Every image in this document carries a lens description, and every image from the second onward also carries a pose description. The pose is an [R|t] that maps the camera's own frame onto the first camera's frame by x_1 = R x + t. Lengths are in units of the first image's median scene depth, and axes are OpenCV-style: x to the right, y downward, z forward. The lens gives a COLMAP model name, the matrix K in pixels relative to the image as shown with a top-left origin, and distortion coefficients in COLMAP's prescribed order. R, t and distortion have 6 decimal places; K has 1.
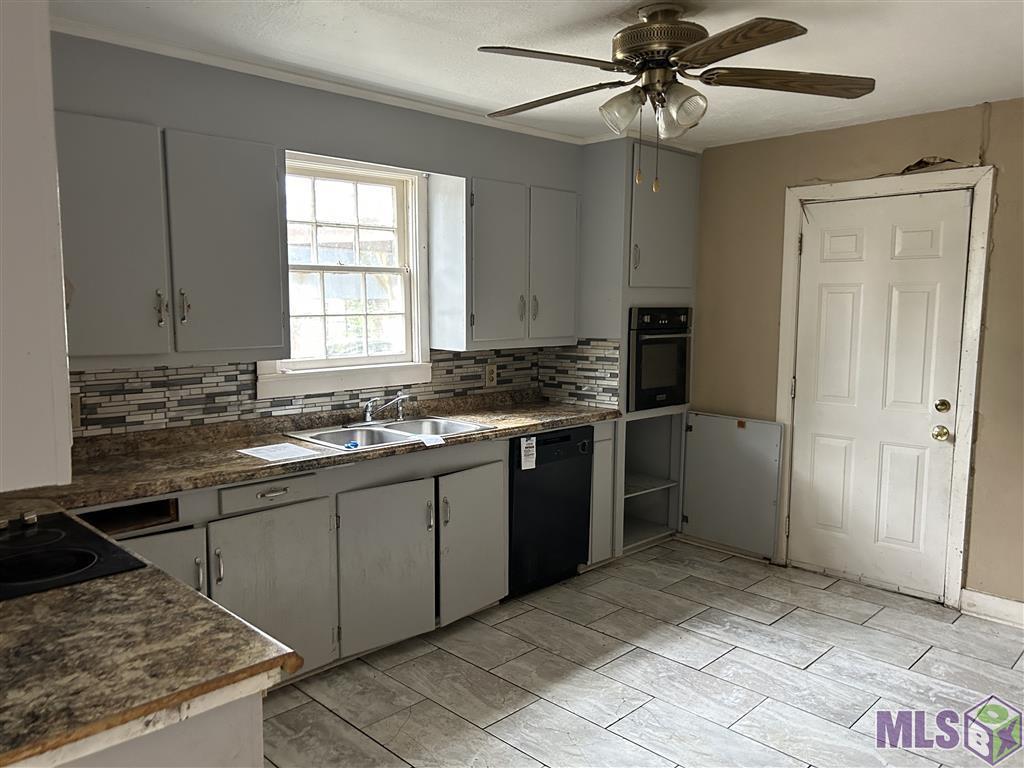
lens RADIAL K [[776.8, 0, 513.6], [0, 776.8, 382.4], [0, 0, 1]] dist [0.049818, -0.053160]
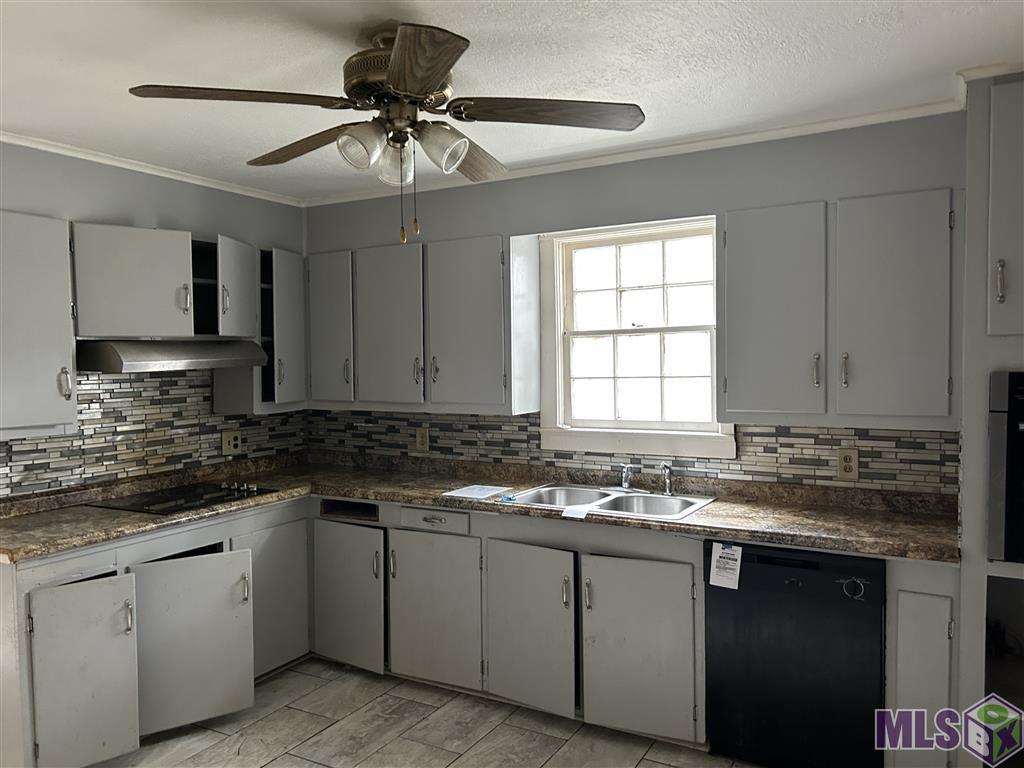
lens RADIAL K [[776.8, 0, 513.4], [0, 776.8, 376.8], [0, 0, 1]] dist [0.049818, -0.053160]
pose [[0.258090, 0.019698, -0.965920, 0.755069], [-0.087782, 0.996135, -0.003140, -0.076434], [0.962125, 0.085601, 0.258822, 0.648509]]
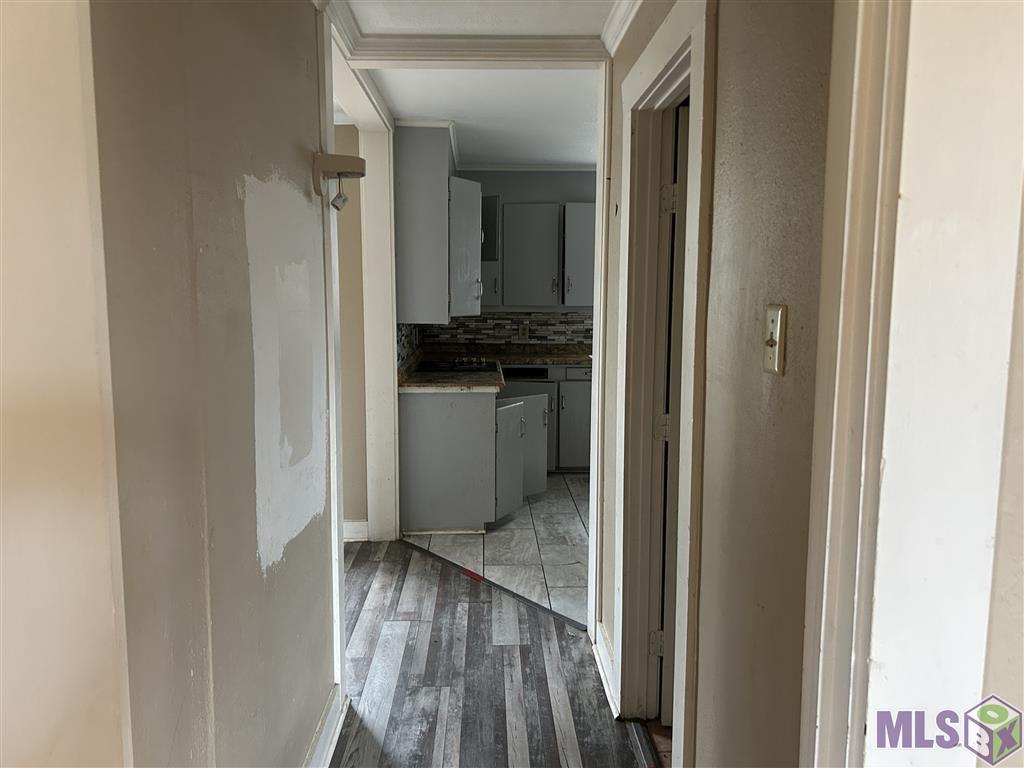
lens RADIAL K [[785.9, 0, 509.3], [0, 785.9, 384.1], [0, 0, 1]] dist [0.001290, -0.000049]
pose [[0.726672, 0.080640, -0.682235, 0.804537], [-0.071876, 0.996561, 0.041236, 0.082088], [0.683214, 0.019071, 0.729969, -0.568952]]
